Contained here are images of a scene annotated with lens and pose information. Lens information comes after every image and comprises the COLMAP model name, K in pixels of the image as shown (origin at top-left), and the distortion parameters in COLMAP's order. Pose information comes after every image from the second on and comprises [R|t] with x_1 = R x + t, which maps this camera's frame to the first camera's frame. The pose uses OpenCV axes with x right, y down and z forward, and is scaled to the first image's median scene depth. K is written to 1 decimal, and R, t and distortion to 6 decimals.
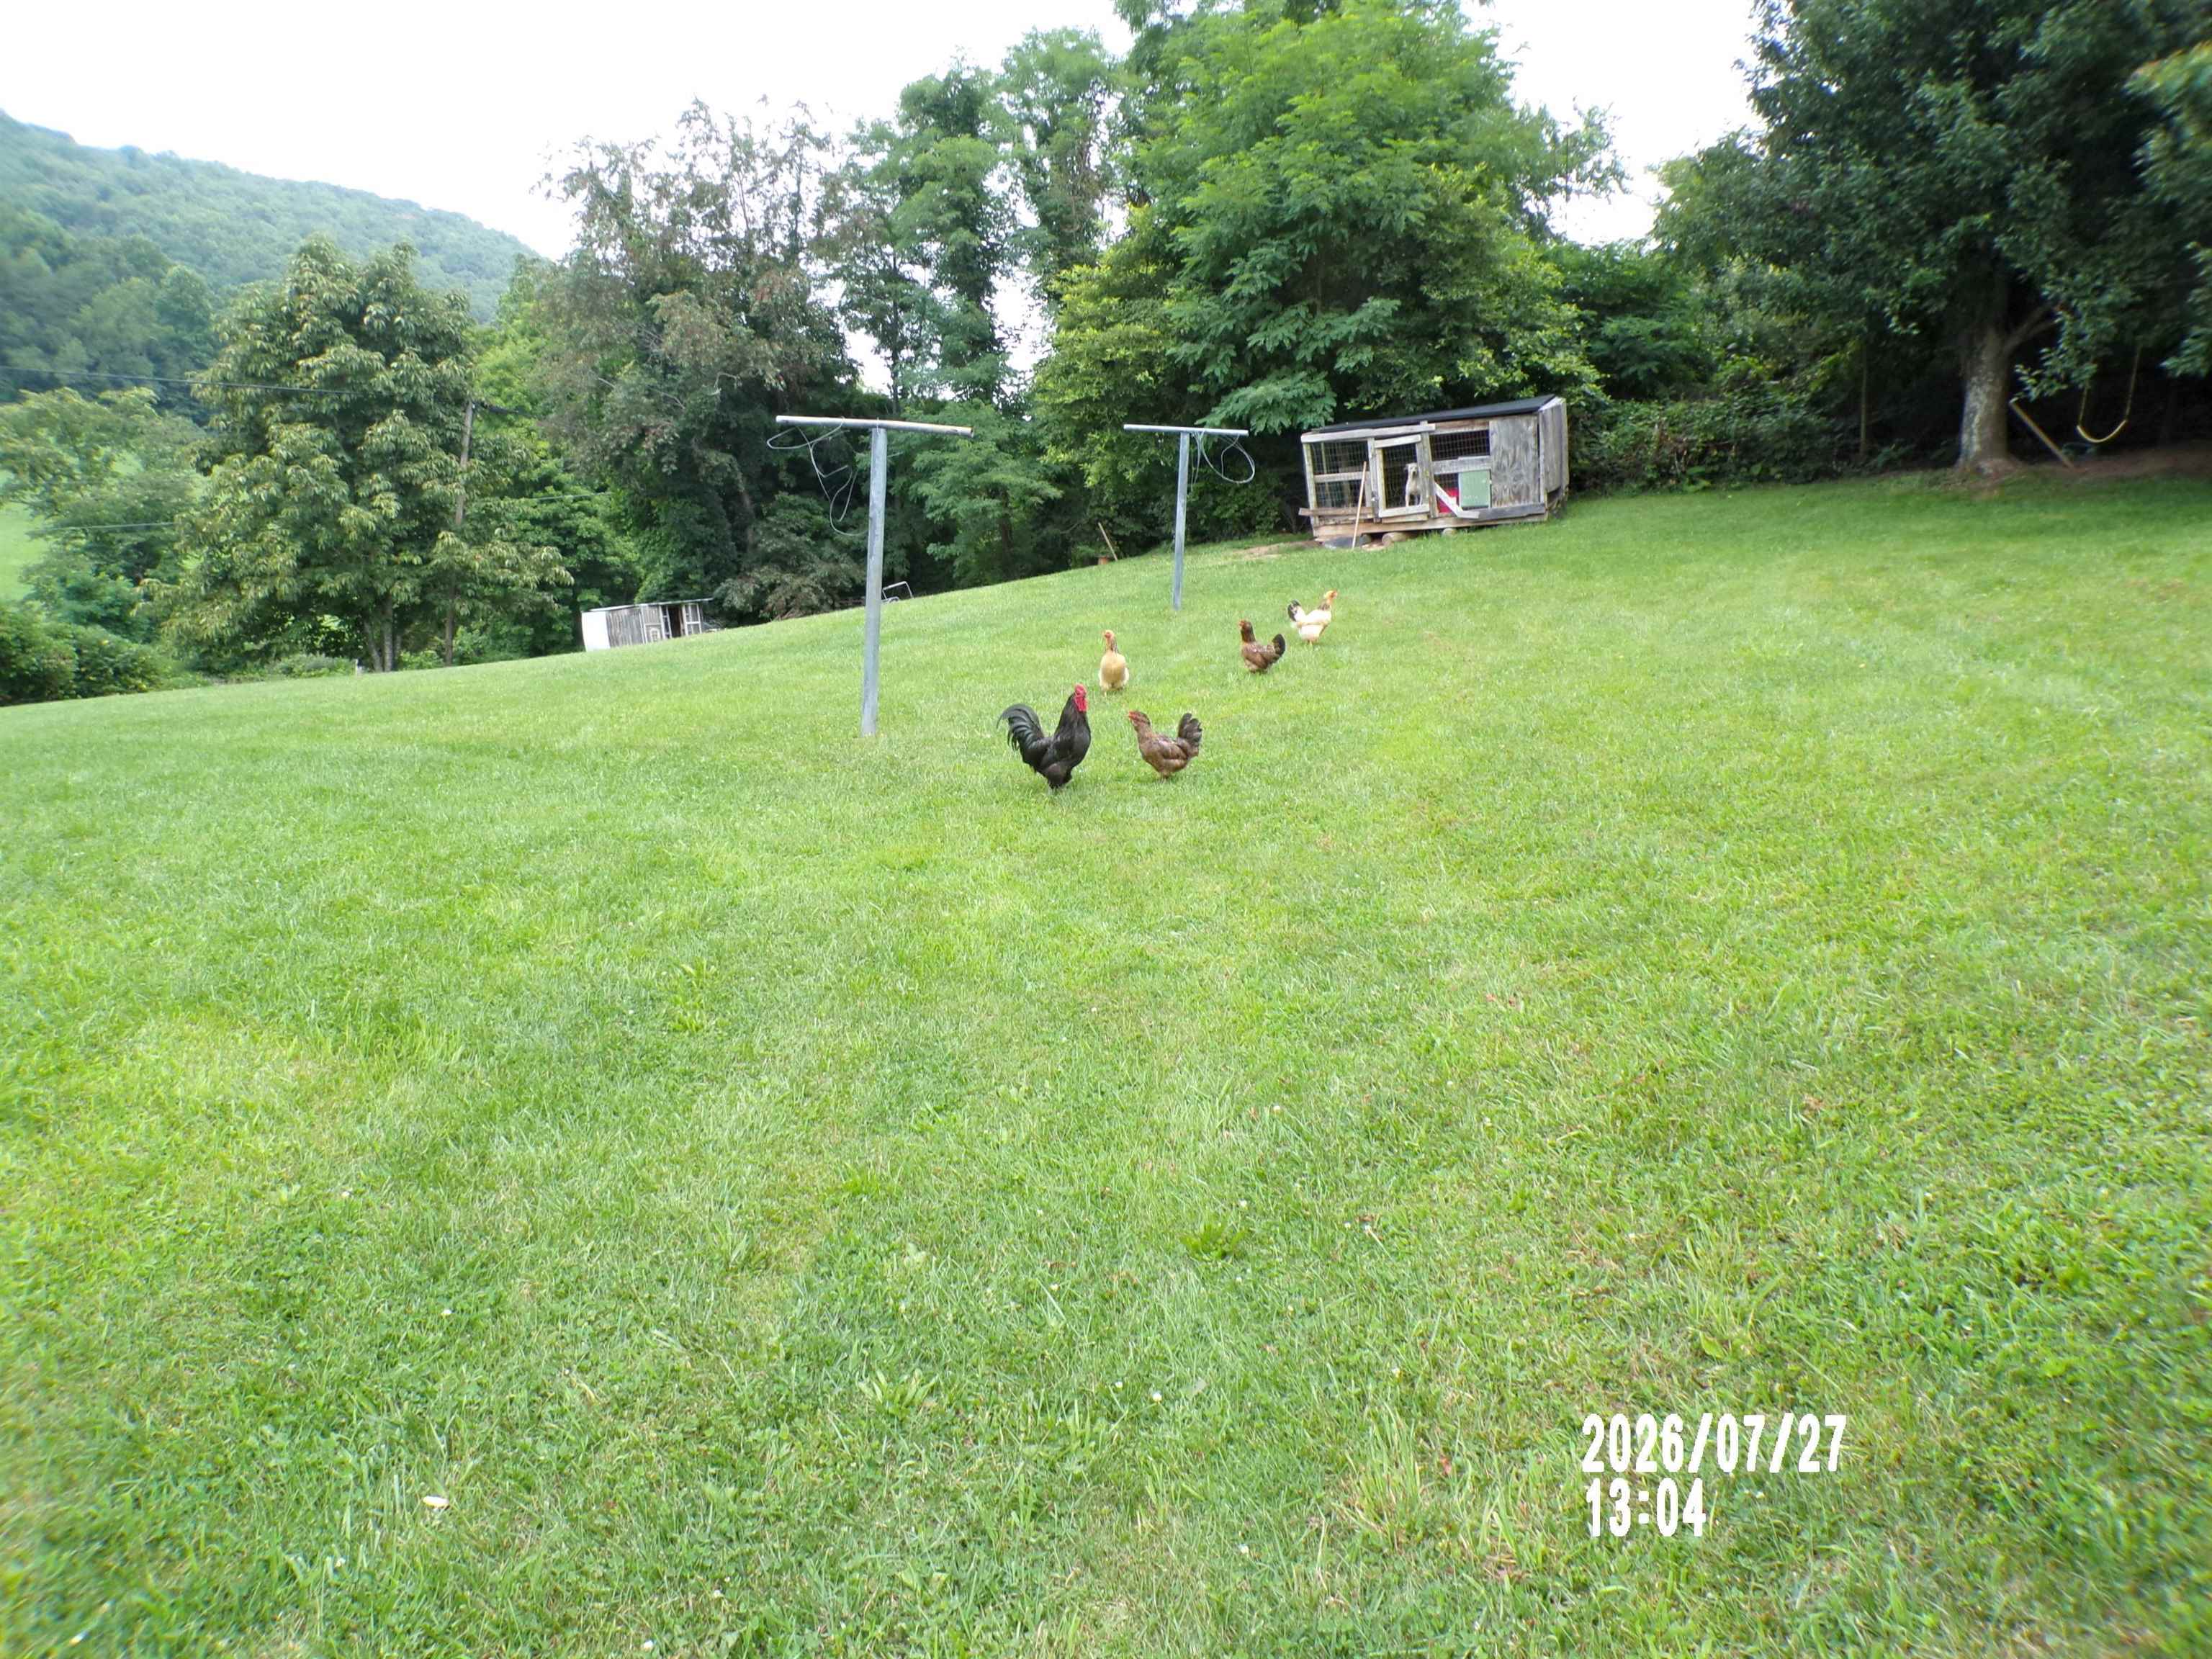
lens RADIAL K [[1489.7, 0, 1106.0], [0, 1489.7, 829.5], [0, 0, 1]] dist [-0.051478, 0.022799]
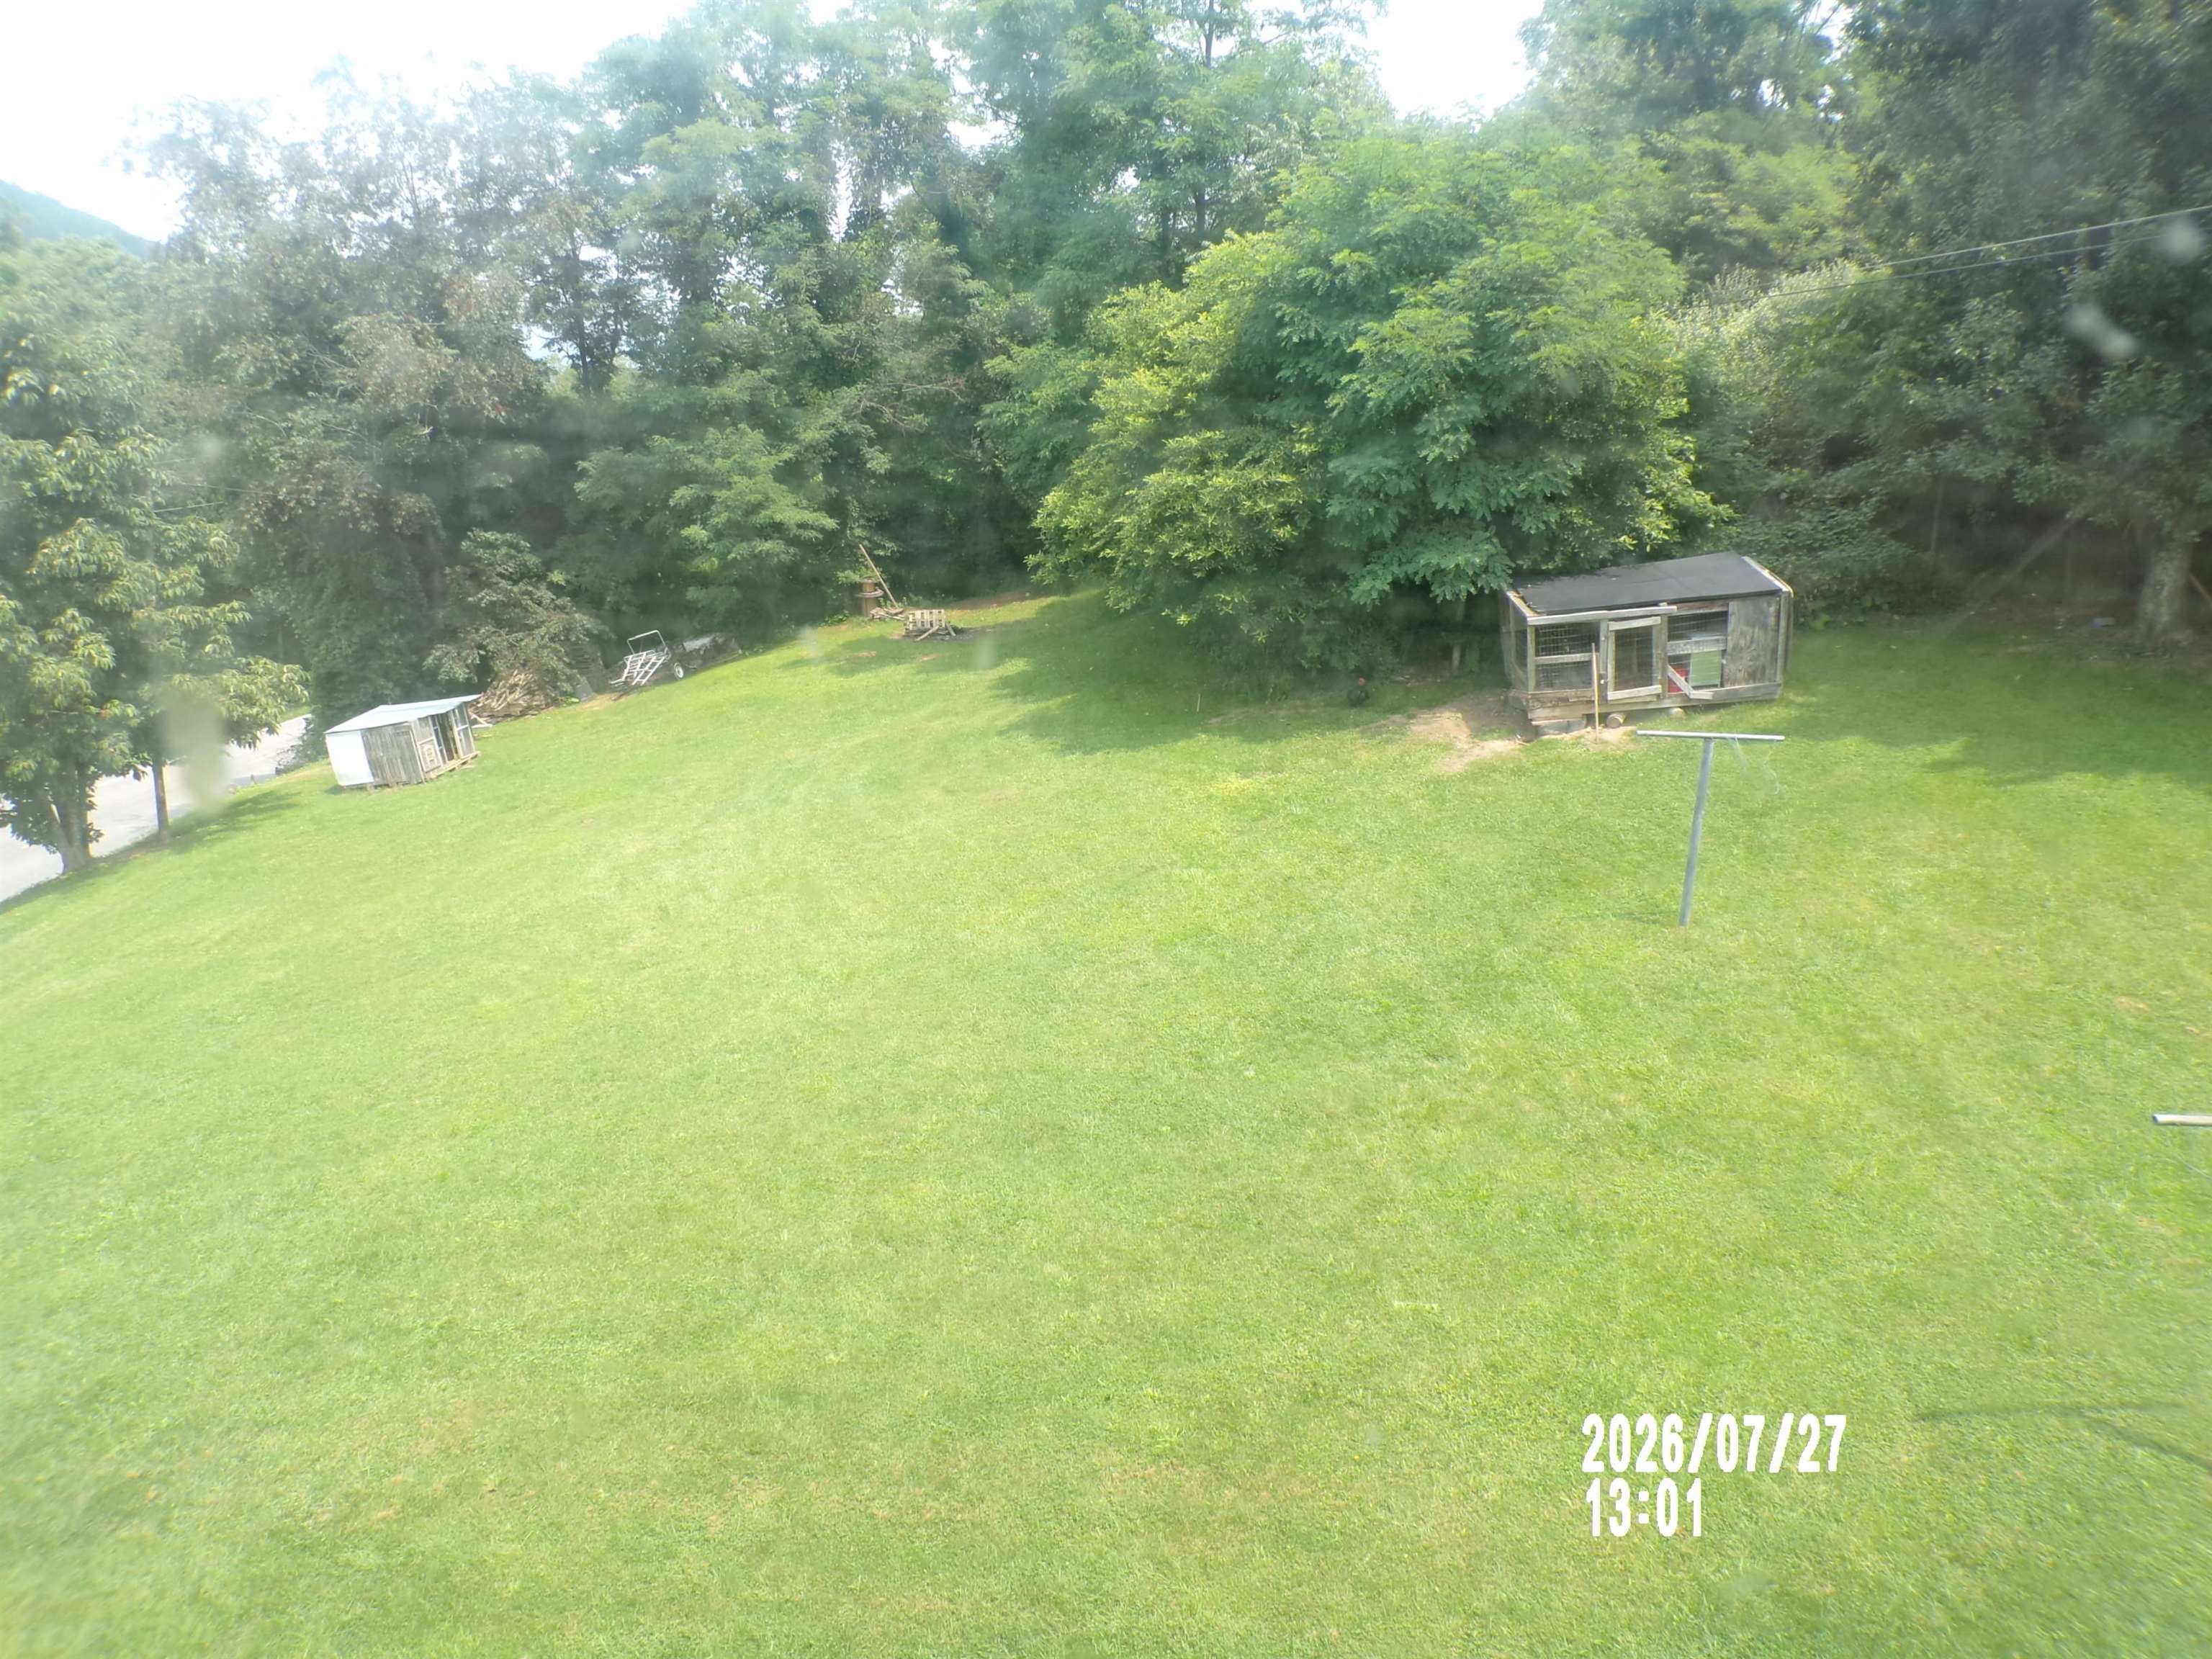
lens RADIAL K [[1471.3, 0, 1106.0], [0, 1471.3, 829.5], [0, 0, 1]] dist [-0.047515, 0.021312]
pose [[0.939404, -0.121472, 0.320570, -0.188514], [0.097301, 0.991138, 0.090435, -0.109463], [-0.328715, -0.053763, 0.942898, 0.101876]]
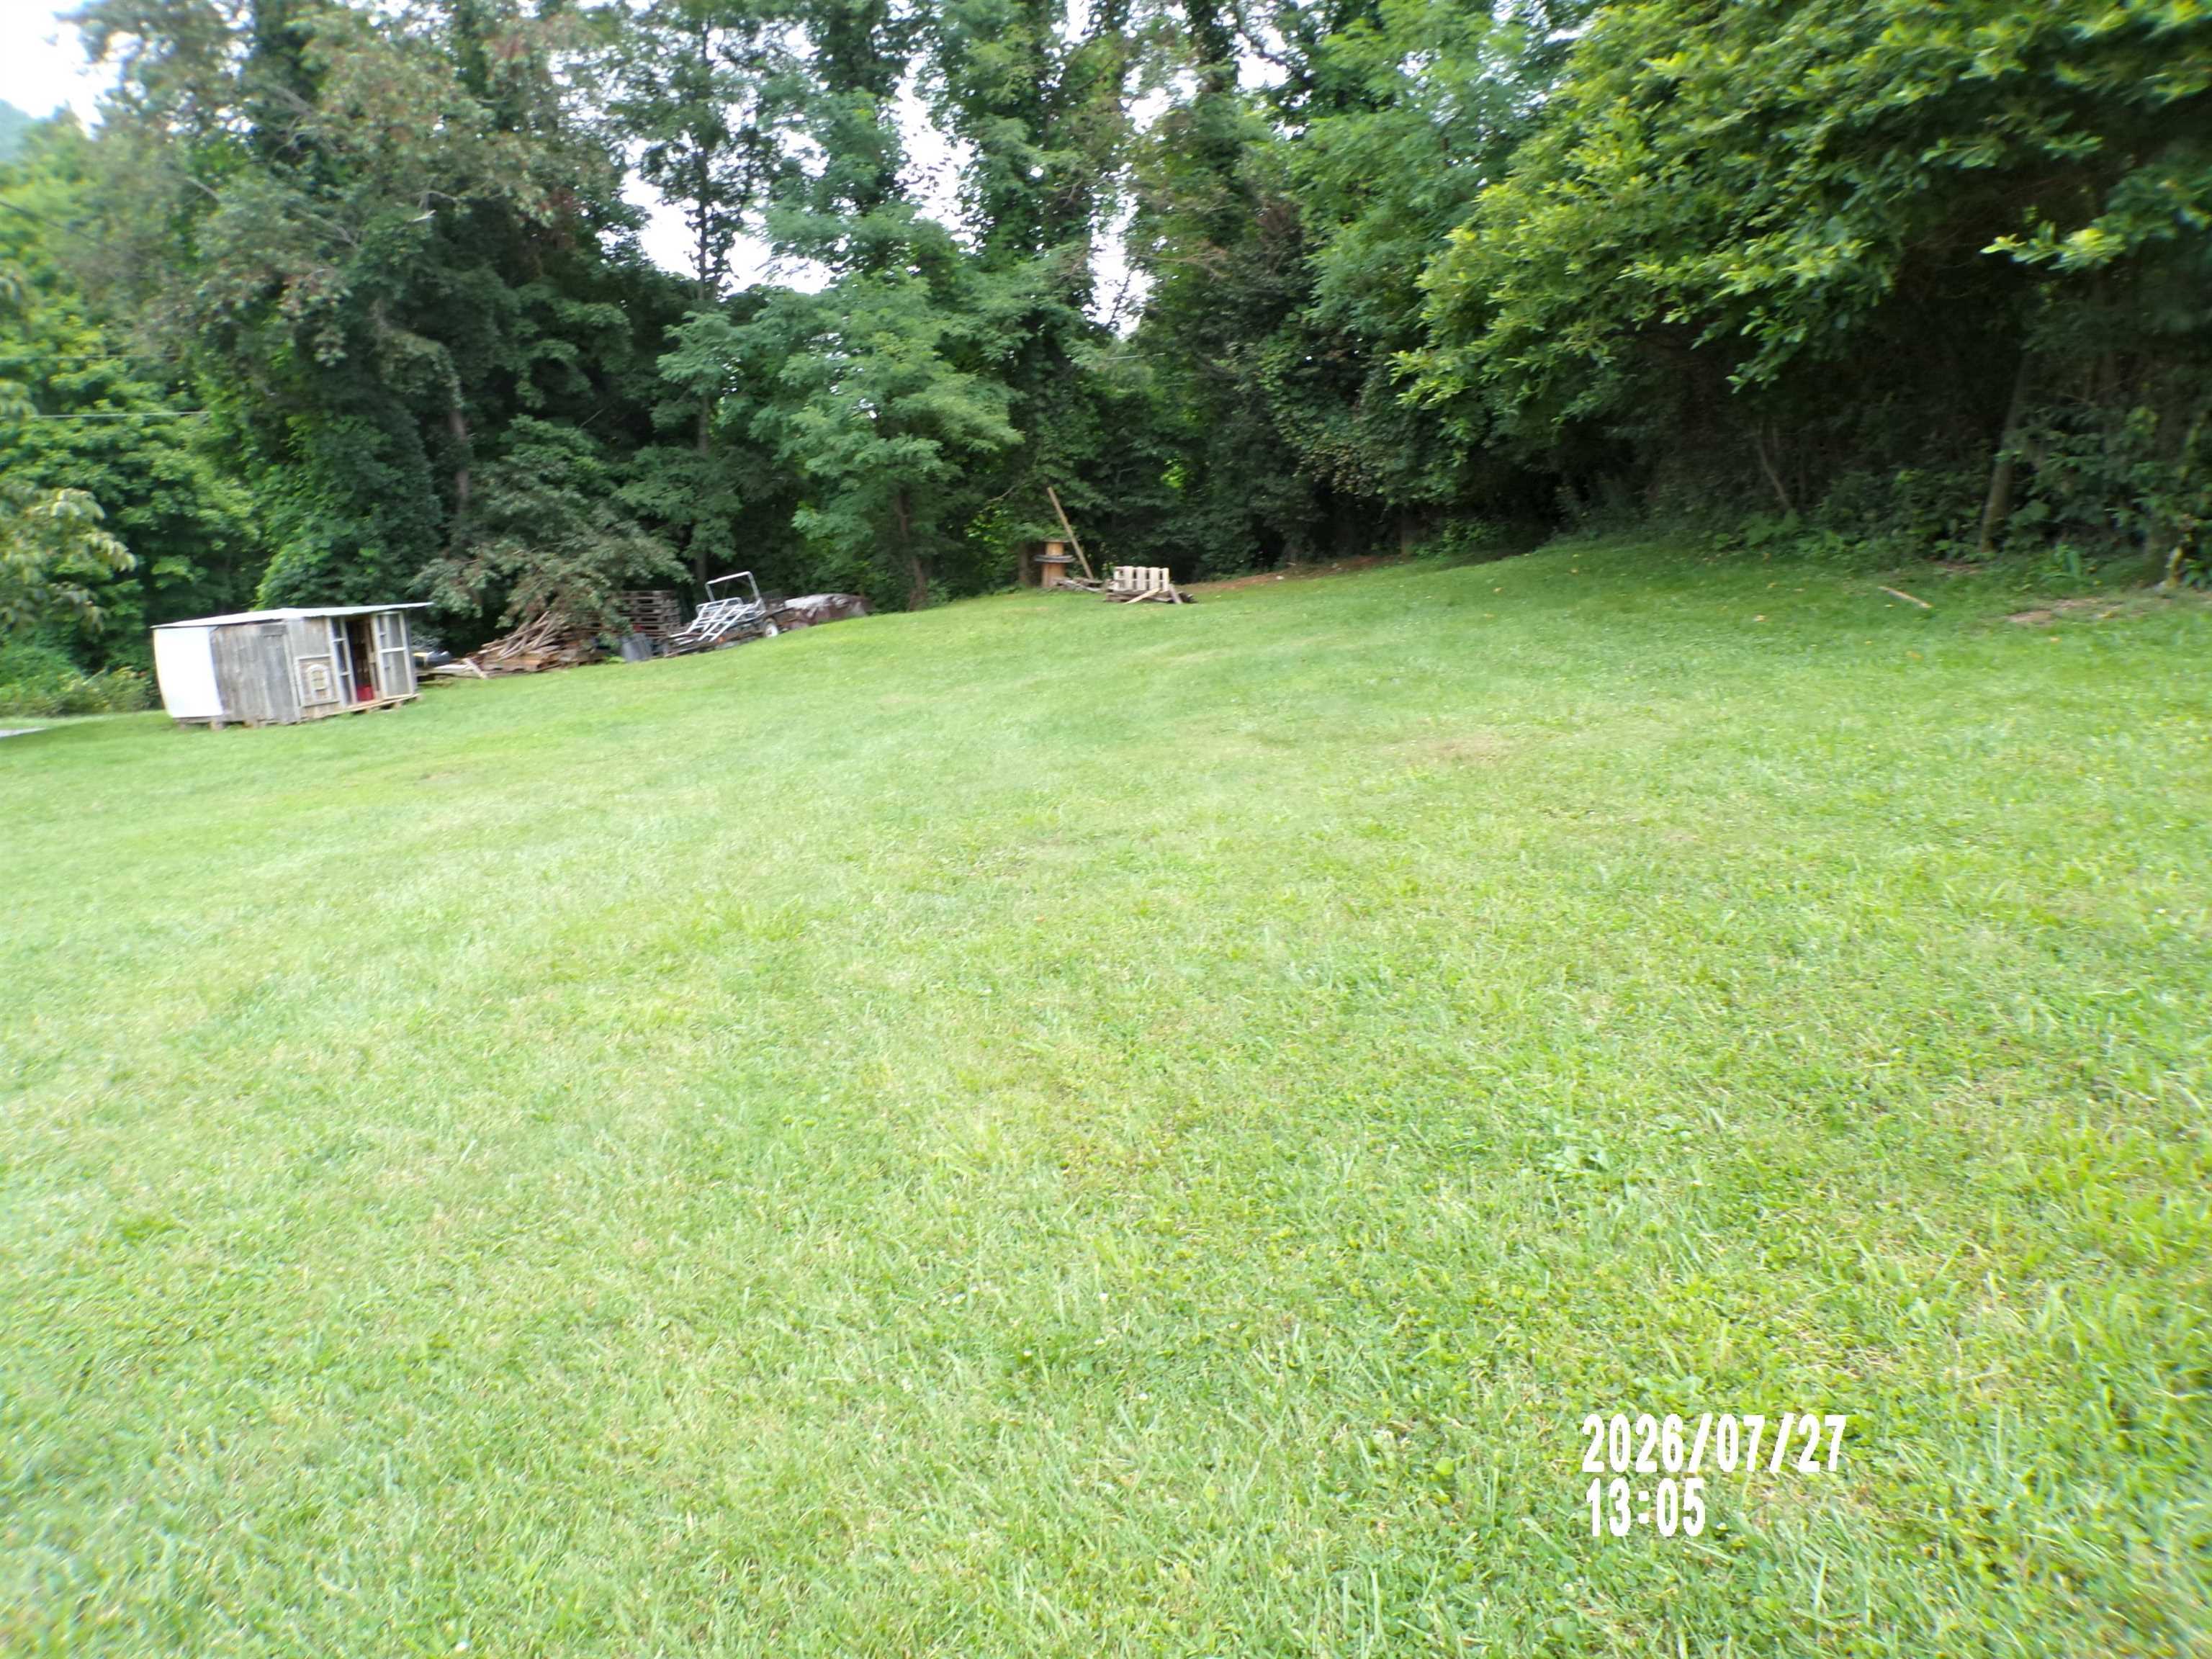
lens RADIAL K [[1489.7, 0, 1106.0], [0, 1489.7, 829.5], [0, 0, 1]] dist [-0.051478, 0.022799]
pose [[0.973708, -0.008423, 0.227643, -0.140139], [0.004538, 0.999835, 0.017584, -0.076943], [-0.227754, -0.016088, 0.973586, 0.403642]]
